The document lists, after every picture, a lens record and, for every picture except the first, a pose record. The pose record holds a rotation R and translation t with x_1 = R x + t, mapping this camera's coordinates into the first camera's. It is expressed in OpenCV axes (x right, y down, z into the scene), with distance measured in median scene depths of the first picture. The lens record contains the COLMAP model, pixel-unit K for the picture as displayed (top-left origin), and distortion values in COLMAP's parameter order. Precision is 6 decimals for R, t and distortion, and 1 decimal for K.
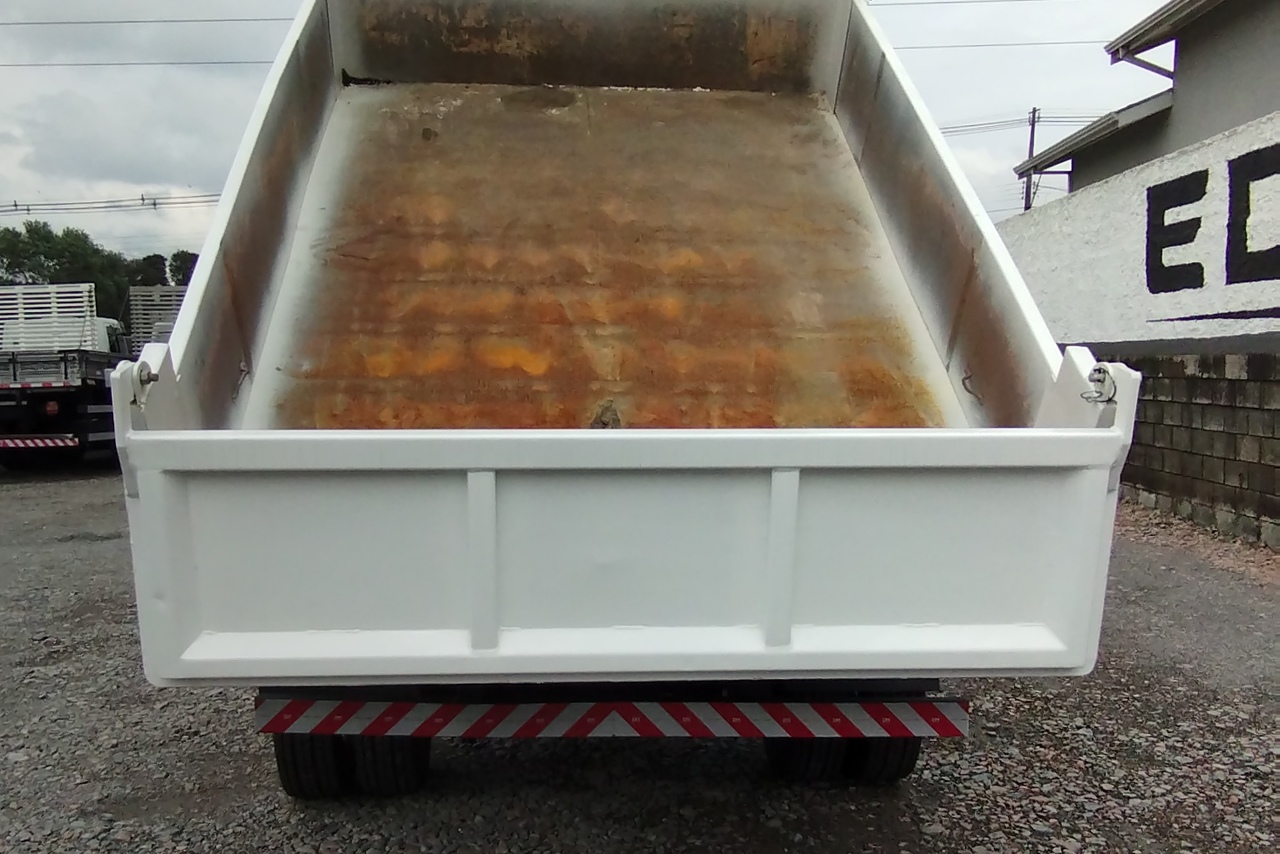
lens RADIAL K [[1599.8, 0, 640.0], [0, 1599.8, 427.0], [0, 0, 1]] dist [0.013272, 0.000591]
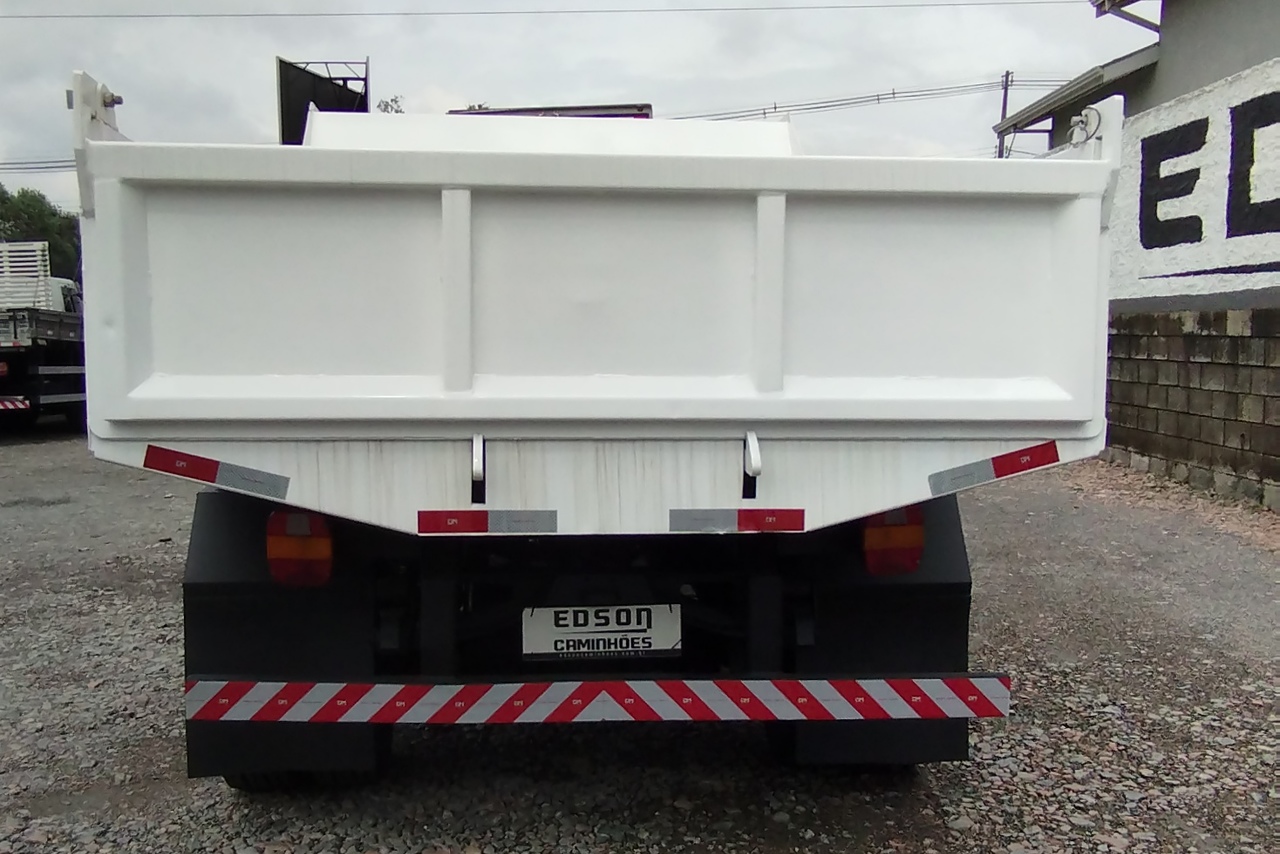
lens RADIAL K [[1443.0, 0, 621.3], [0, 1443.0, 429.4], [0, 0, 1]] dist [0.017696, -0.015392]
pose [[0.999782, 0.000300, 0.020864, -0.019460], [-0.000534, 0.999937, 0.011197, 0.021545], [-0.020860, -0.011206, 0.999720, 0.184935]]
